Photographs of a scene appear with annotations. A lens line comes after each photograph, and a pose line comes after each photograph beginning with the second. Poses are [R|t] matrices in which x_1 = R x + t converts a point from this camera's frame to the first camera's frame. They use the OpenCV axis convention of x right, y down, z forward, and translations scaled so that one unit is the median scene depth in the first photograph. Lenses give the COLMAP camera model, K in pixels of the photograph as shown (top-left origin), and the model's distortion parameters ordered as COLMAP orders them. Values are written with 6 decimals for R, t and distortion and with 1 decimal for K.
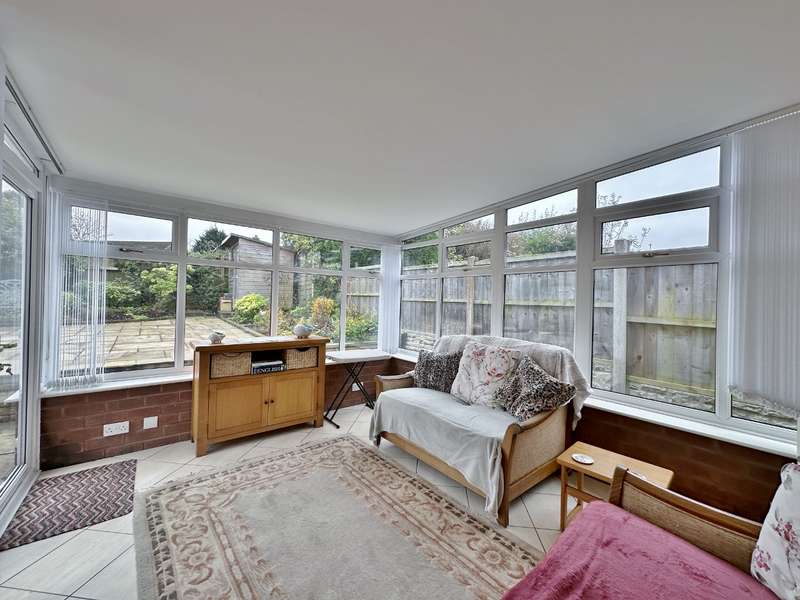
lens RADIAL K [[319.2, 0, 400.0], [0, 319.2, 300.0], [0, 0, 1]] dist [-0.000964, -0.000197]
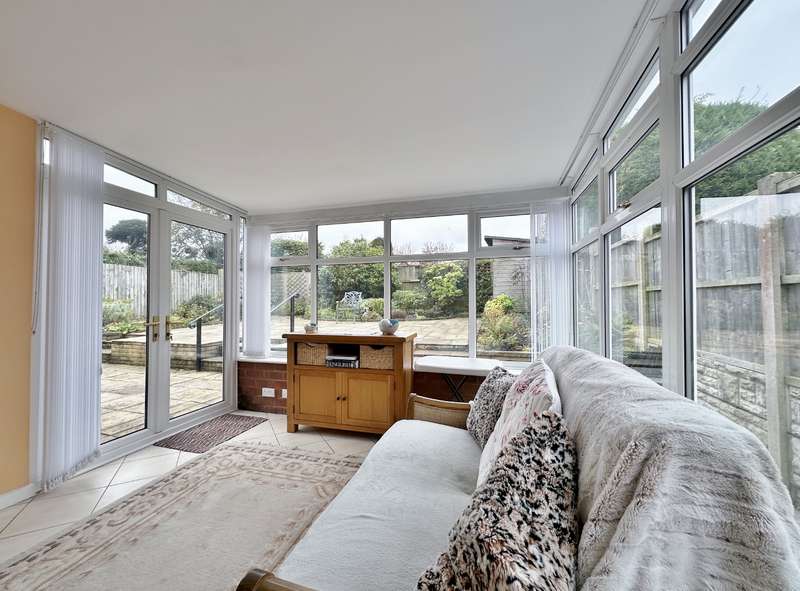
lens RADIAL K [[324.7, 0, 397.2], [0, 324.7, 295.2], [0, 0, 1]] dist [-0.001142, -0.000121]
pose [[0.570096, -0.046649, -0.820253, 0.529204], [0.020226, 0.998881, -0.042750, 0.062460], [0.821329, 0.007781, 0.570401, 0.633778]]
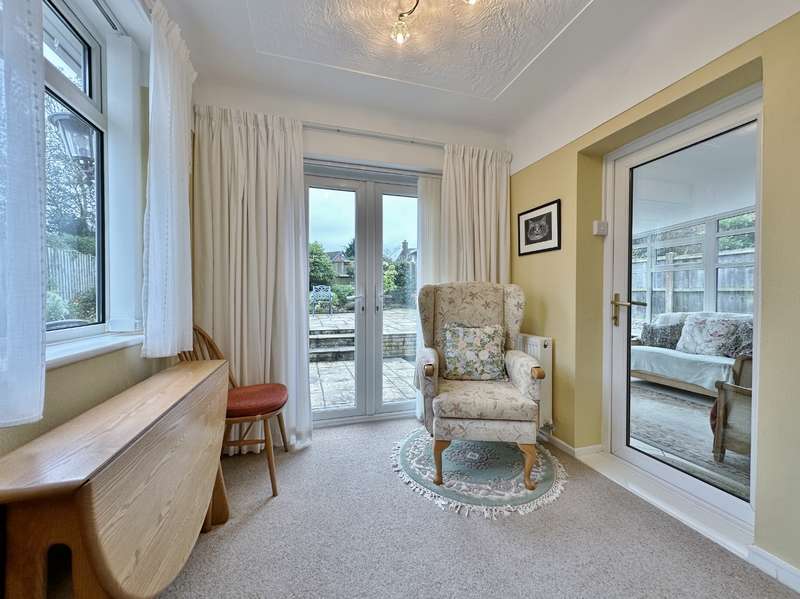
lens RADIAL K [[319.2, 0, 400.0], [0, 319.2, 299.5], [0, 0, 1]] dist [-0.000964, -0.000197]
pose [[0.927917, -0.019207, -0.372291, -0.514201], [0.024173, 0.999670, 0.008677, 0.011603], [0.372002, -0.017051, 0.928075, -0.934561]]
